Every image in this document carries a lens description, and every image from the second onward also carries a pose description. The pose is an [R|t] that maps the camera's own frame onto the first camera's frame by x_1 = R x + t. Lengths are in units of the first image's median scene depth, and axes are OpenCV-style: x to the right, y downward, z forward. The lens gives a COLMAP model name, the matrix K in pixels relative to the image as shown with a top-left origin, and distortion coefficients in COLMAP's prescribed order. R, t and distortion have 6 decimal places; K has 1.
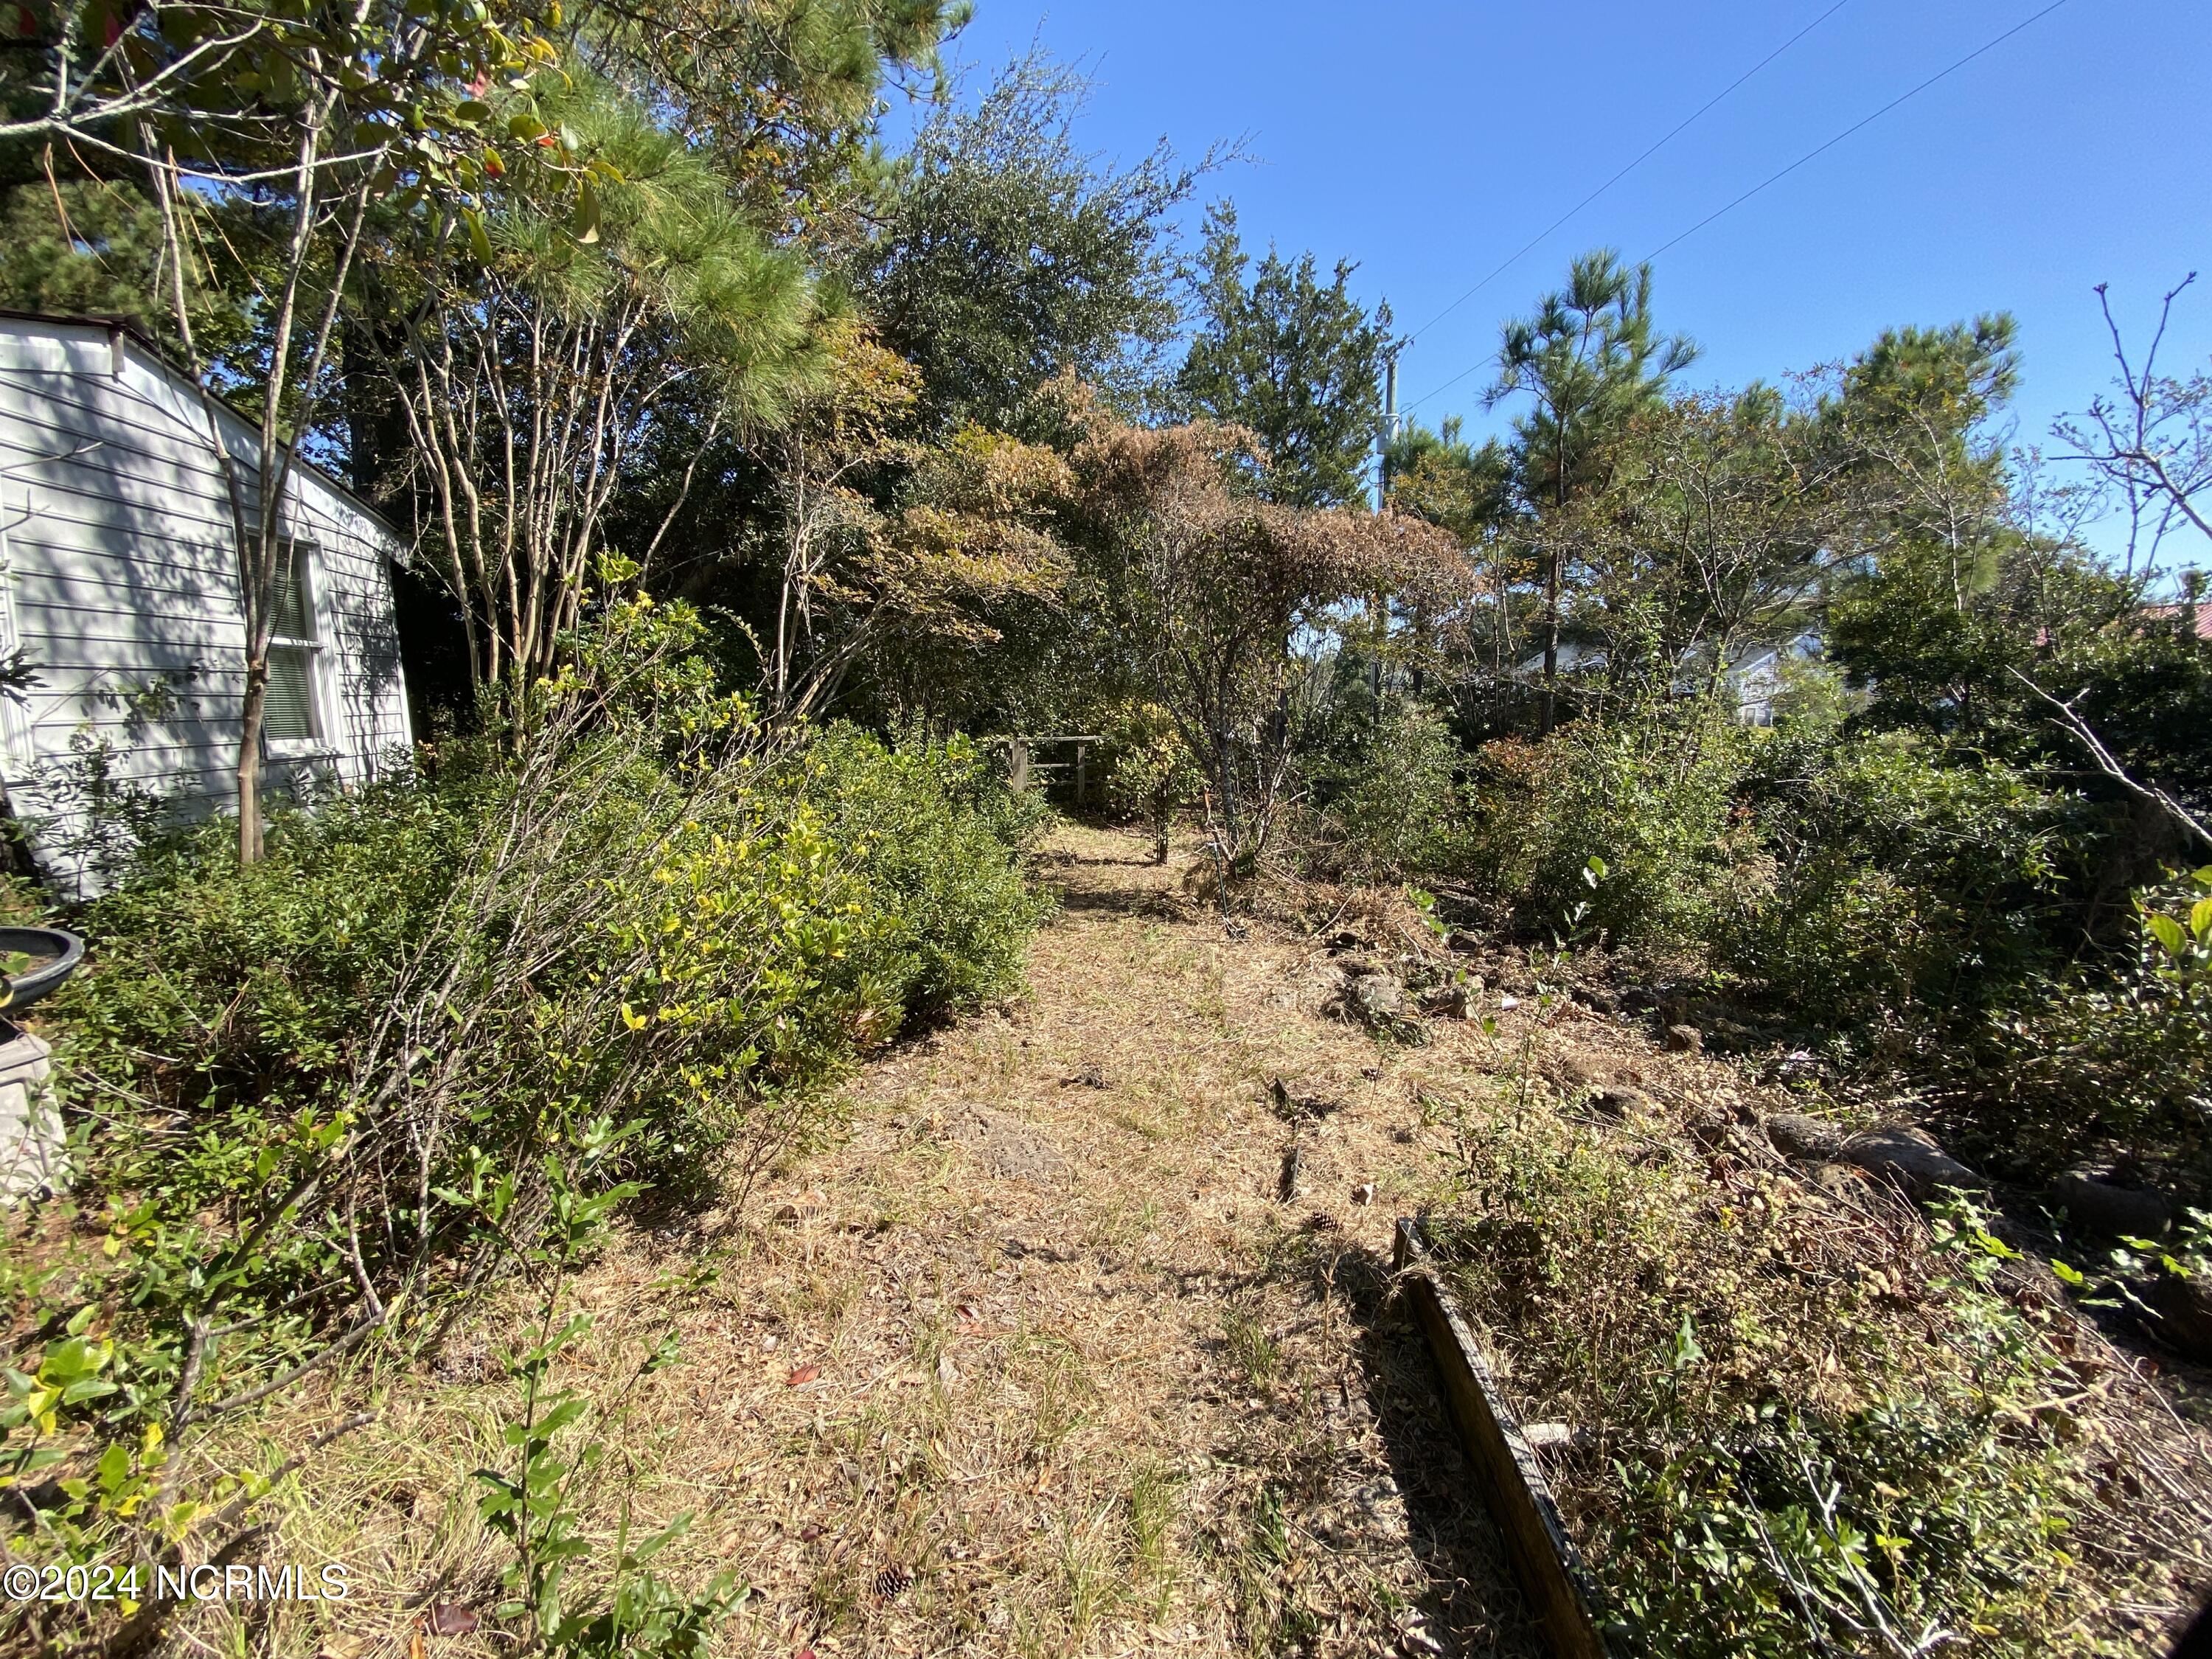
lens RADIAL K [[899.6, 0, 1105.4], [0, 899.6, 828.2], [0, 0, 1]] dist [-0.000064, -0.000099]
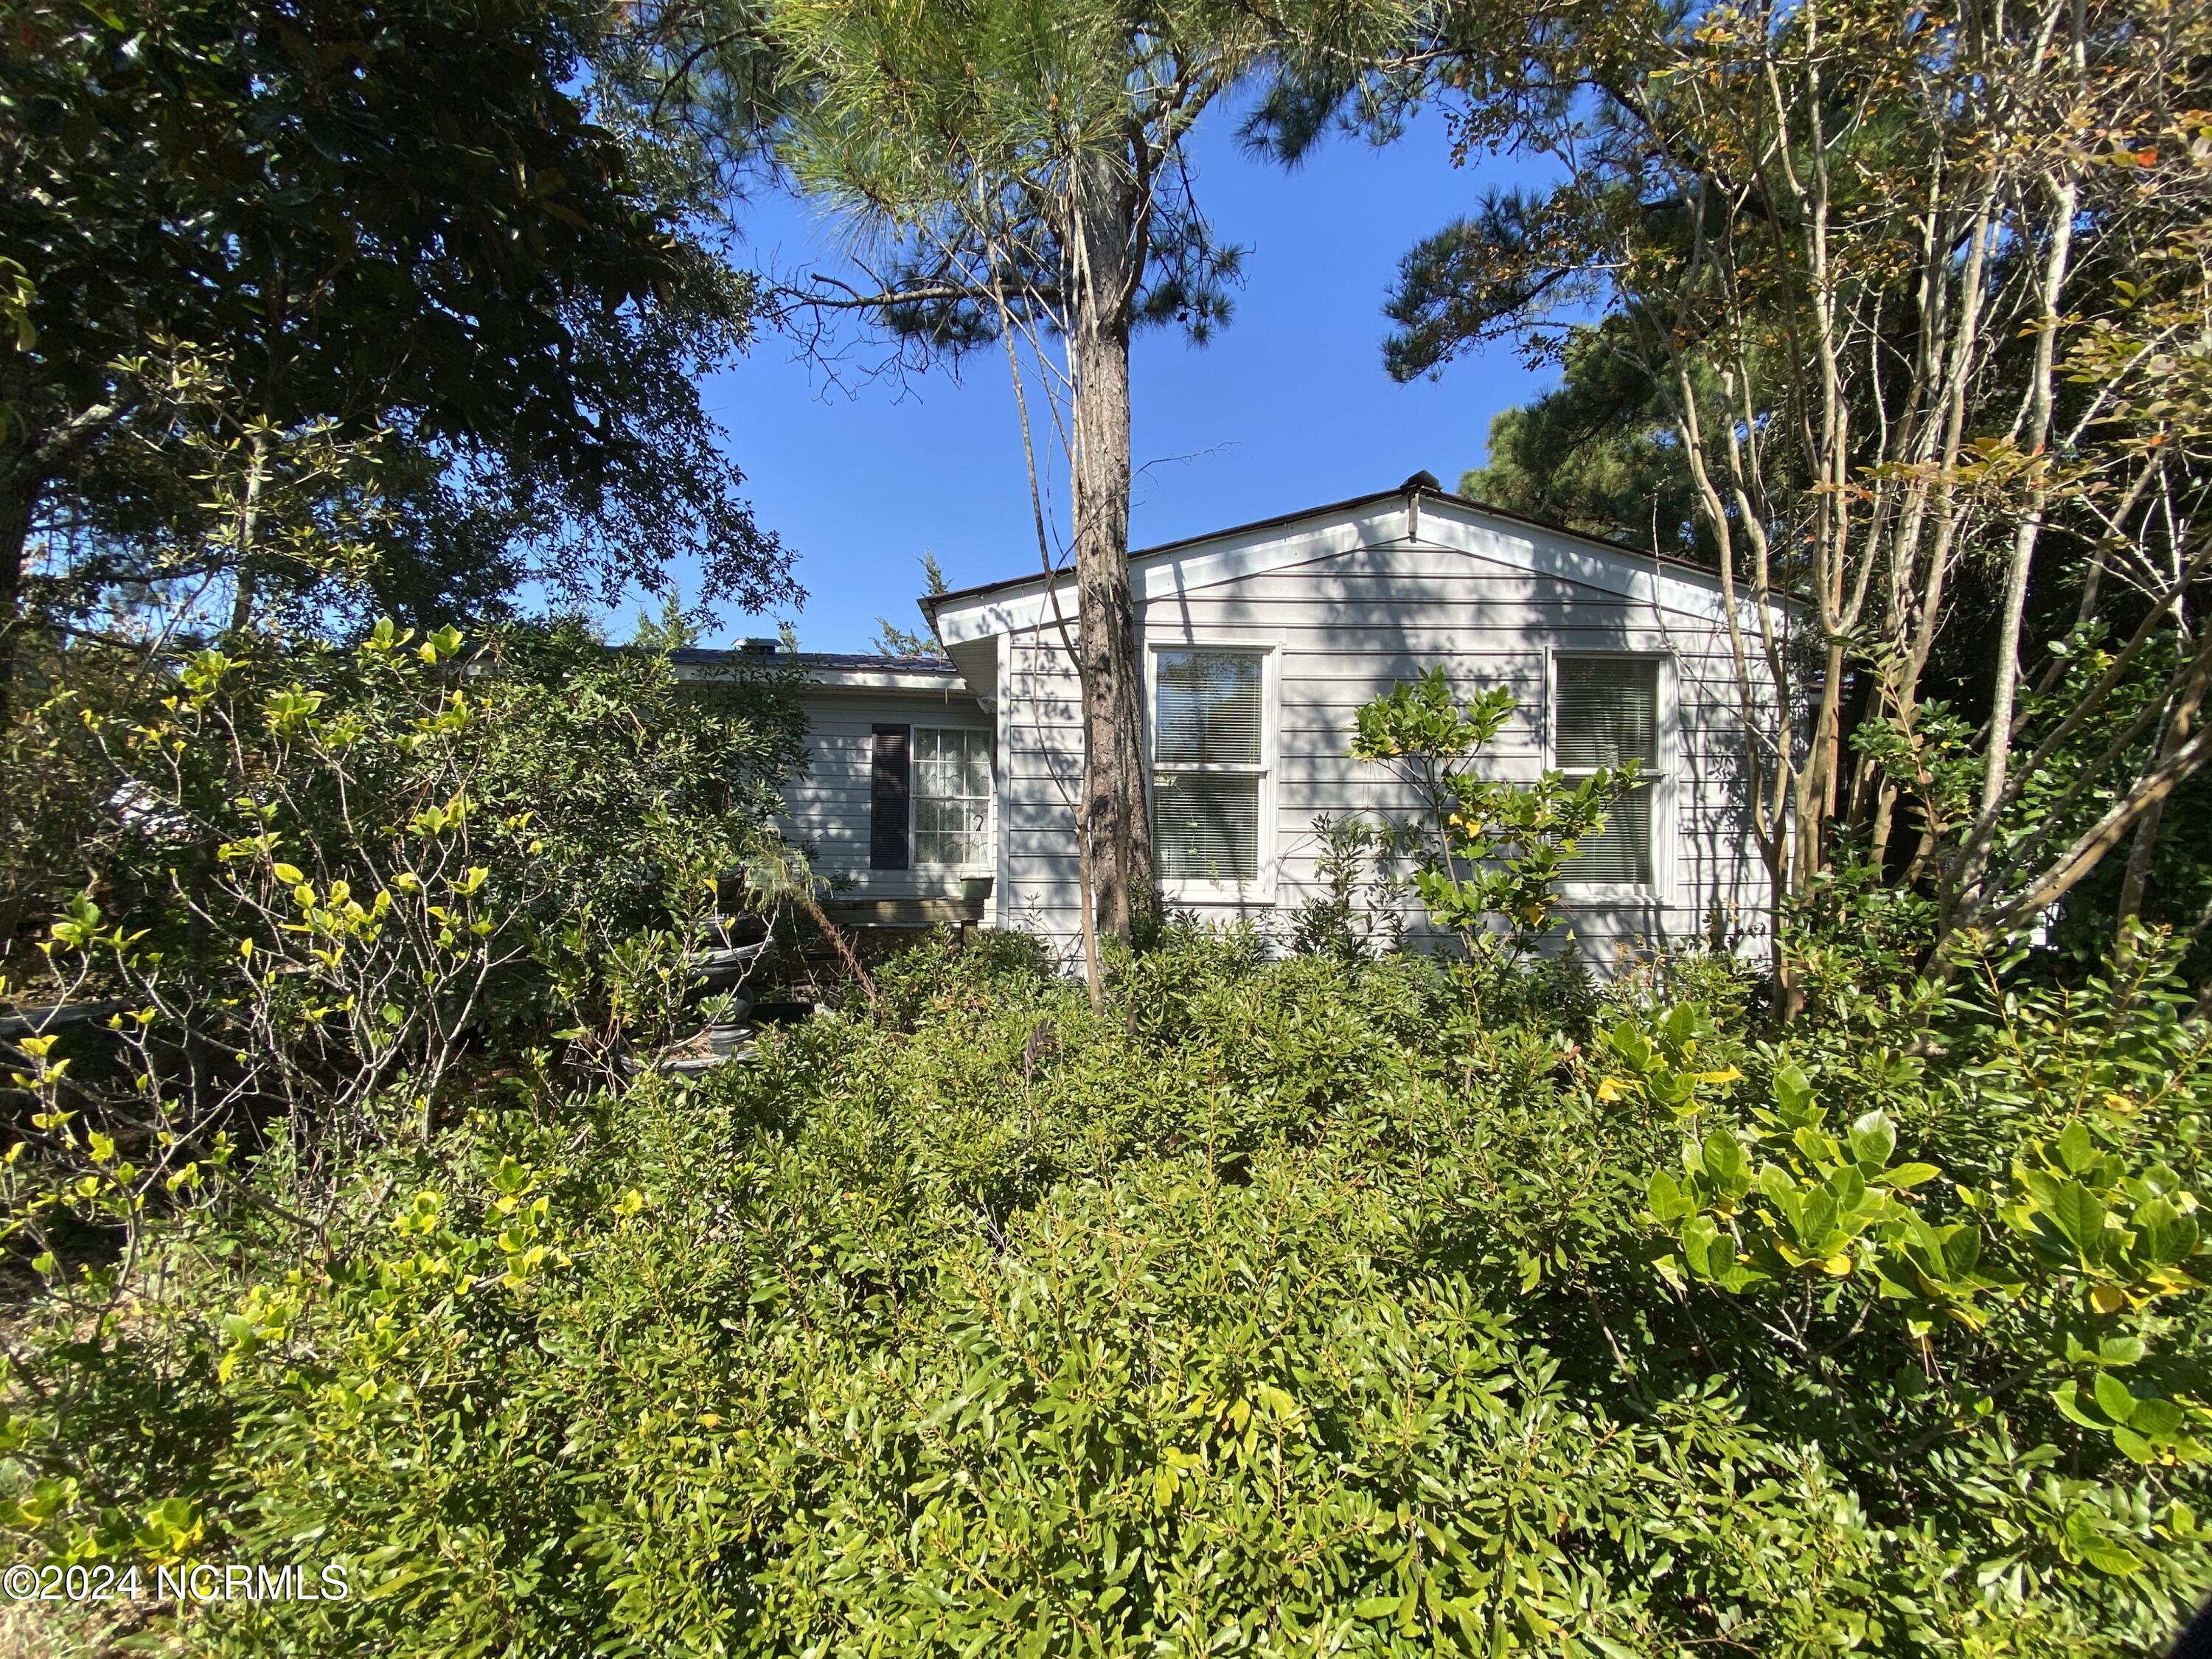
lens RADIAL K [[899.6, 0, 1105.2], [0, 899.6, 824.3], [0, 0, 1]] dist [-0.000064, -0.000099]
pose [[-0.096167, 0.000814, -0.995365, -0.004790], [-0.145560, 0.989238, 0.014872, -0.103312], [0.984664, 0.146316, -0.095014, 0.637272]]
